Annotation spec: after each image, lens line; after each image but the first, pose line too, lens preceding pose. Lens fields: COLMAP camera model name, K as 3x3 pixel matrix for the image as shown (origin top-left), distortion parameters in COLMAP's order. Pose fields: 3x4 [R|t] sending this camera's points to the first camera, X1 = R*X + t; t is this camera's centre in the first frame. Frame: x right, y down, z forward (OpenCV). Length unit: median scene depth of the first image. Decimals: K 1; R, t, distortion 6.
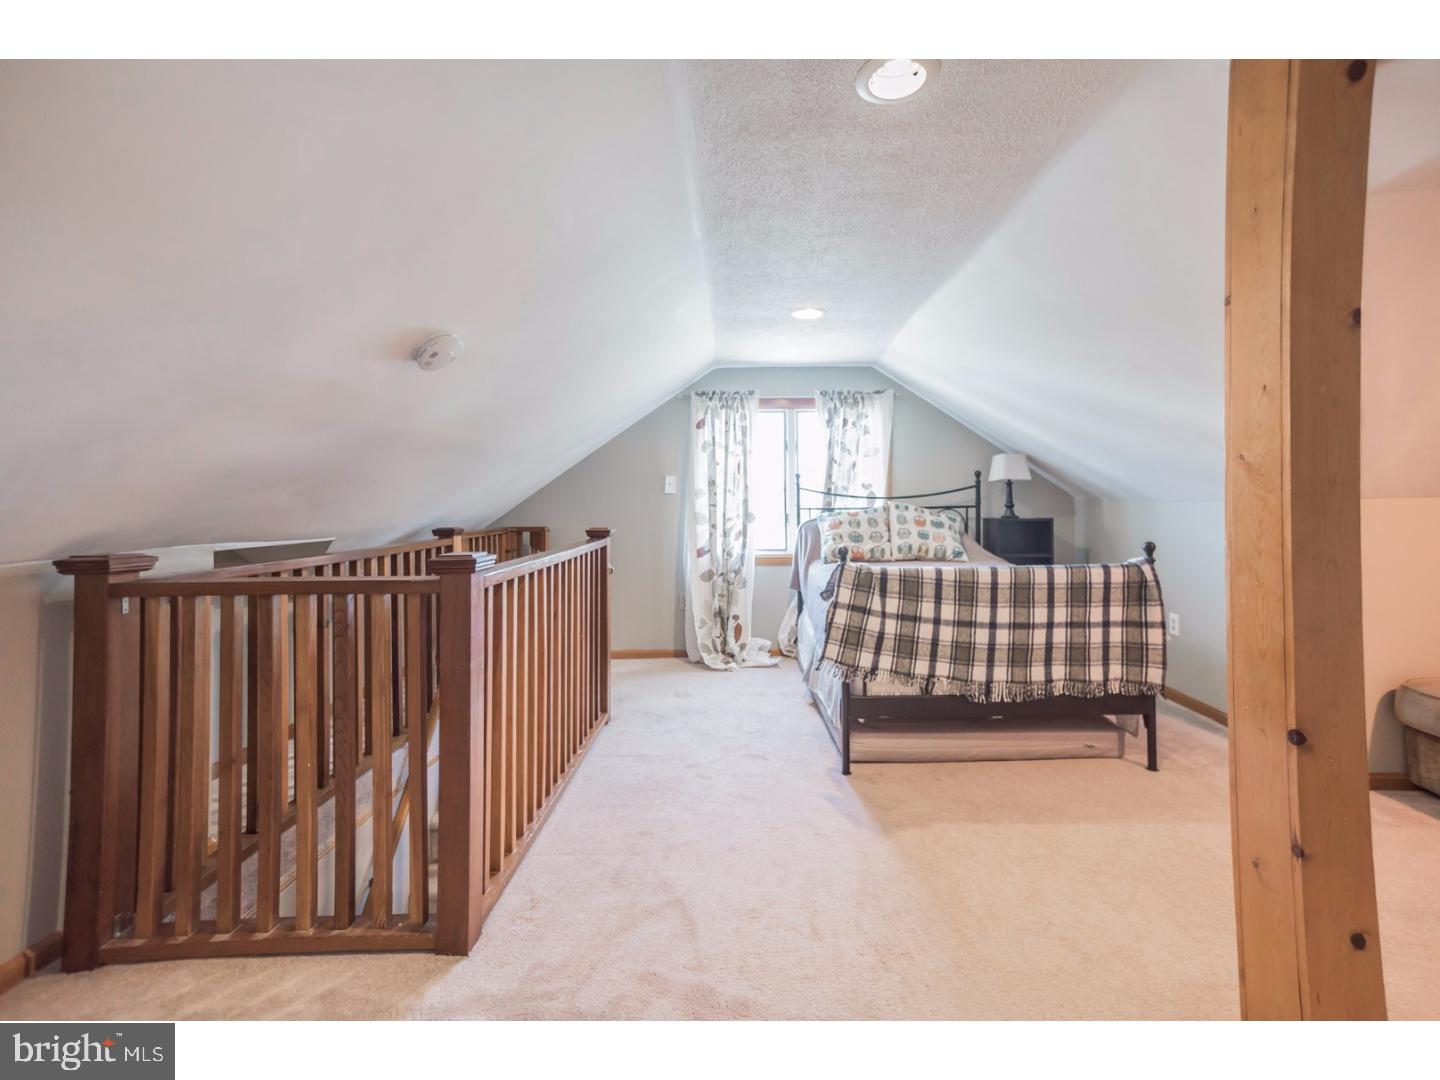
lens RADIAL K [[628.8, 0, 722.4], [0, 628.8, 504.3], [0, 0, 1]] dist [0.019972, 0.007593]
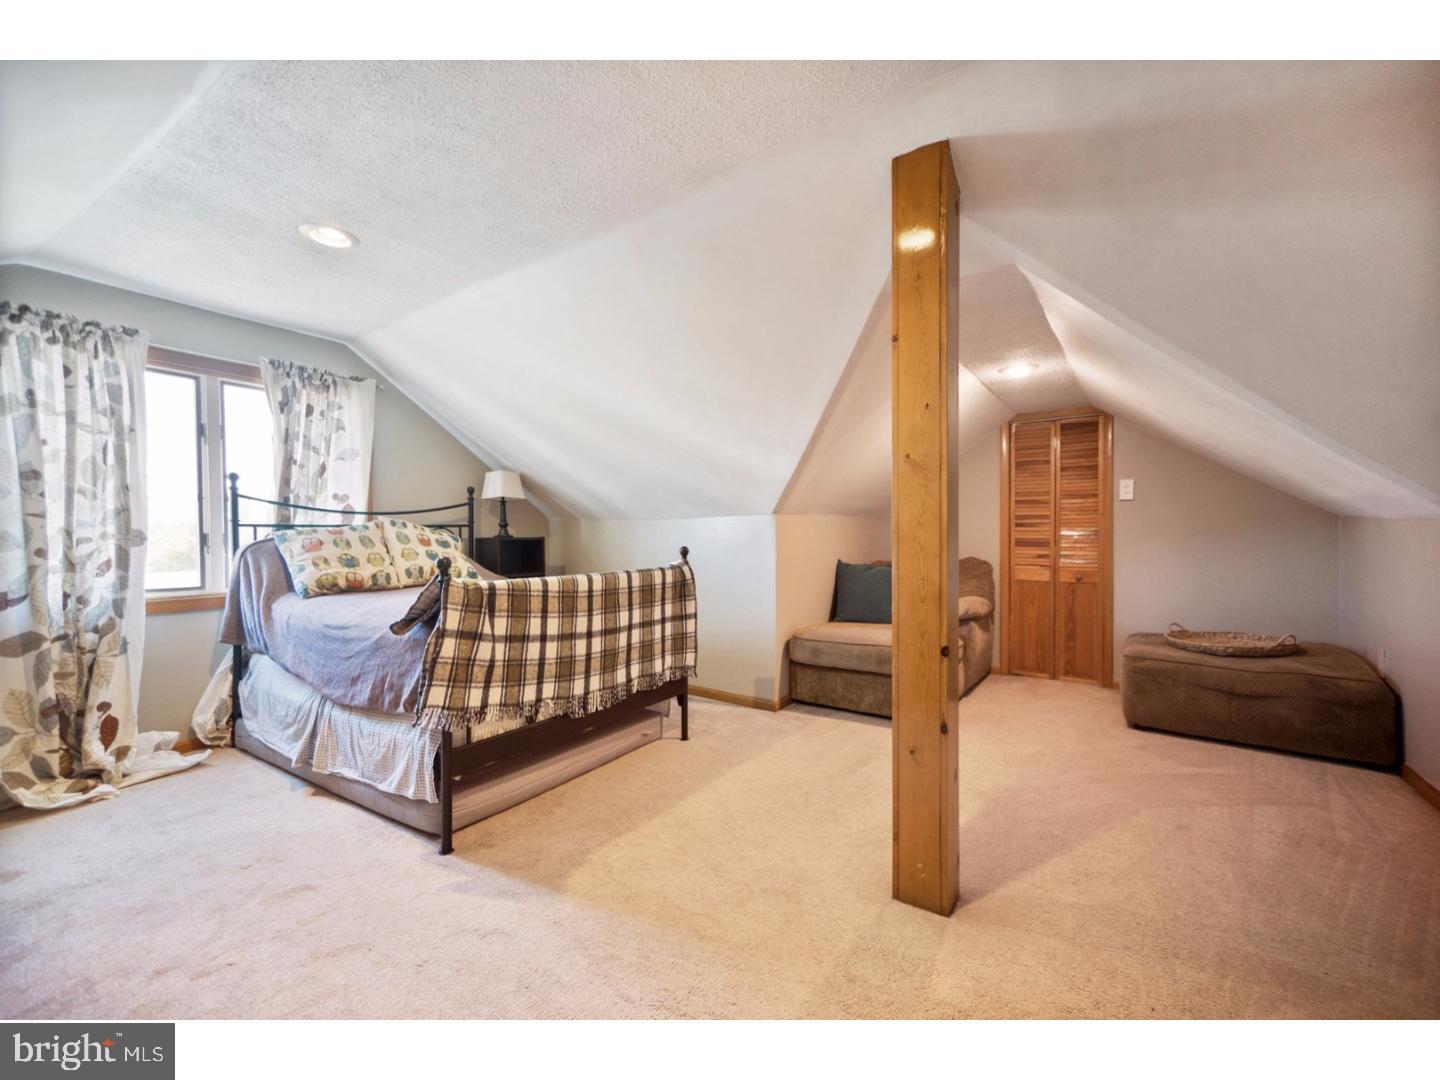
lens RADIAL K [[628.8, 0, 731.7], [0, 628.8, 542.7], [0, 0, 1]] dist [0.019972, 0.007593]
pose [[0.555572, -0.005531, 0.831450, -0.240831], [0.010233, 0.999948, -0.000185, 0.050277], [-0.831406, 0.008611, 0.555599, 0.266535]]
